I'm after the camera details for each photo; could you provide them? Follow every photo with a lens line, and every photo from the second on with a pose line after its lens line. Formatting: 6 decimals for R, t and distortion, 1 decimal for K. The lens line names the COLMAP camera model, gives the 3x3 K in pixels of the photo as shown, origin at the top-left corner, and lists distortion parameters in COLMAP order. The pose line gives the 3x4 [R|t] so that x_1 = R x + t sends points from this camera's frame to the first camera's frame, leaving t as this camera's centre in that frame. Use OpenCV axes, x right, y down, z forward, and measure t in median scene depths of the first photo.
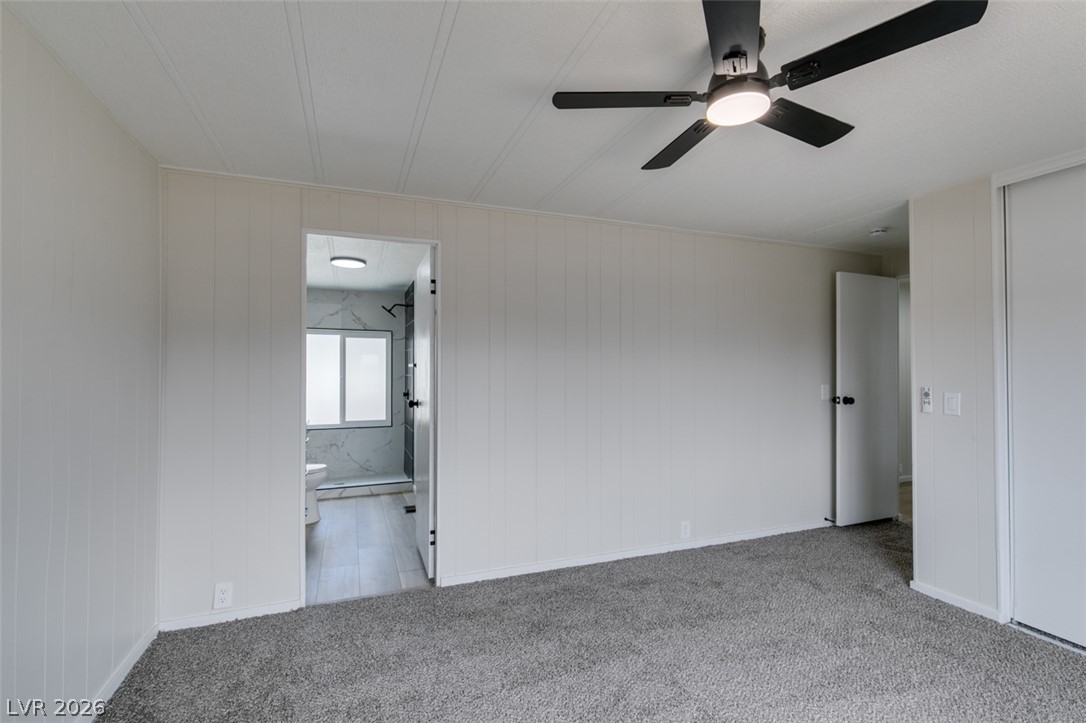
lens RADIAL K [[489.4, 0, 539.6], [0, 489.4, 366.8], [0, 0, 1]] dist [0.000374, -0.000041]
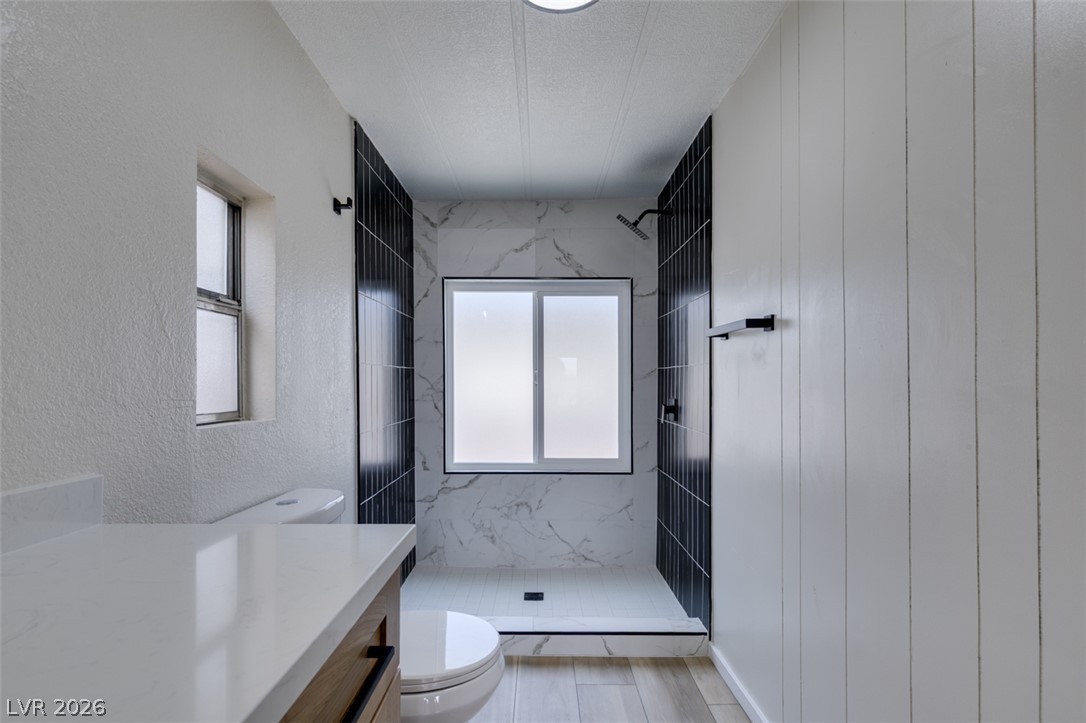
lens RADIAL K [[489.4, 0, 539.6], [0, 489.4, 366.8], [0, 0, 1]] dist [0.000374, -0.000041]
pose [[0.933154, -0.010647, -0.359318, -0.217614], [0.006087, 0.999886, -0.013820, 0.022046], [0.359424, 0.010709, 0.933113, 0.524148]]
